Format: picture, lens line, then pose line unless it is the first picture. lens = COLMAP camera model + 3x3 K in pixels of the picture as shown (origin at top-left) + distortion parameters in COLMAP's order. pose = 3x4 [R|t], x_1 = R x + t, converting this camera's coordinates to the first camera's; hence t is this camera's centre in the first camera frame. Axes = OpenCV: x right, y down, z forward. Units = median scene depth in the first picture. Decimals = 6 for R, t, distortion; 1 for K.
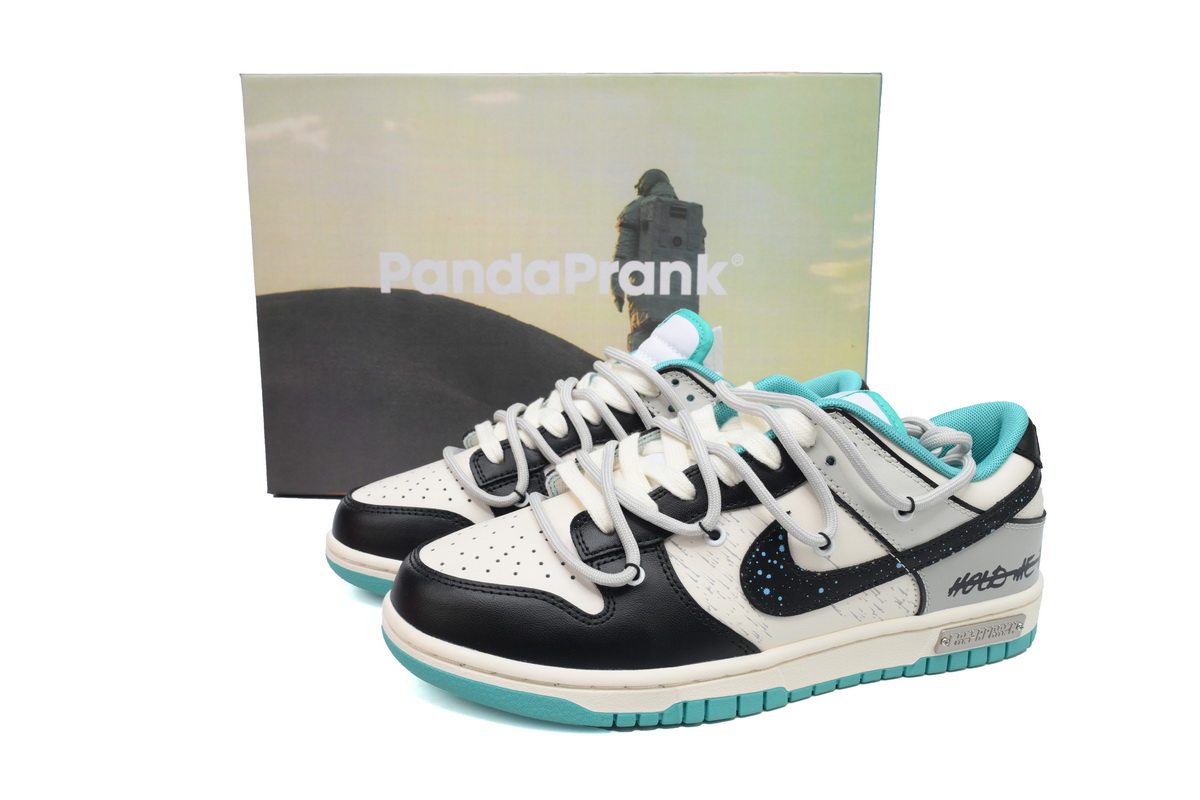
lens RADIAL K [[945.6, 0, 600.0], [0, 945.6, 400.0], [0, 0, 1]] dist [-0.003118, -0.001086]
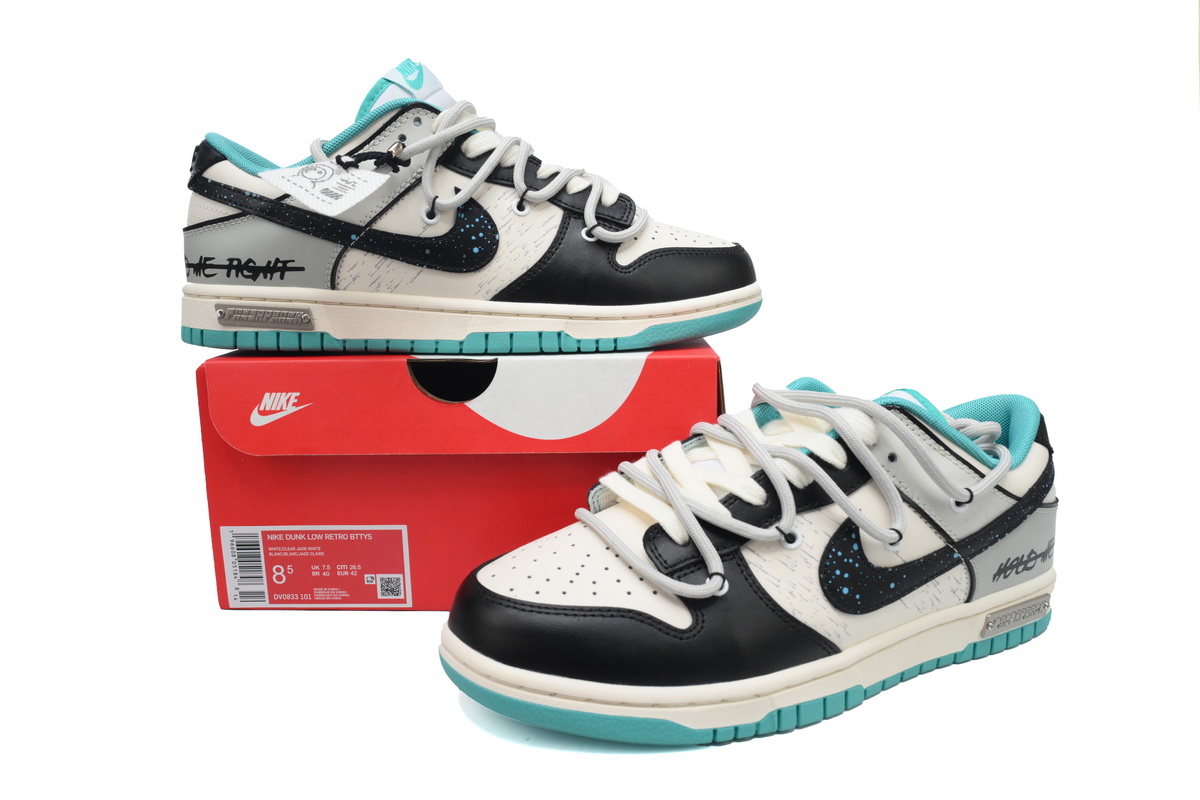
lens RADIAL K [[945.6, 0, 600.0], [0, 945.6, 400.0], [0, 0, 1]] dist [-0.003118, -0.001086]
pose [[0.981383, -0.042869, 0.187218, -0.253995], [0.045905, 0.998875, -0.011911, 0.000174], [-0.186496, 0.020283, 0.982246, 0.057161]]
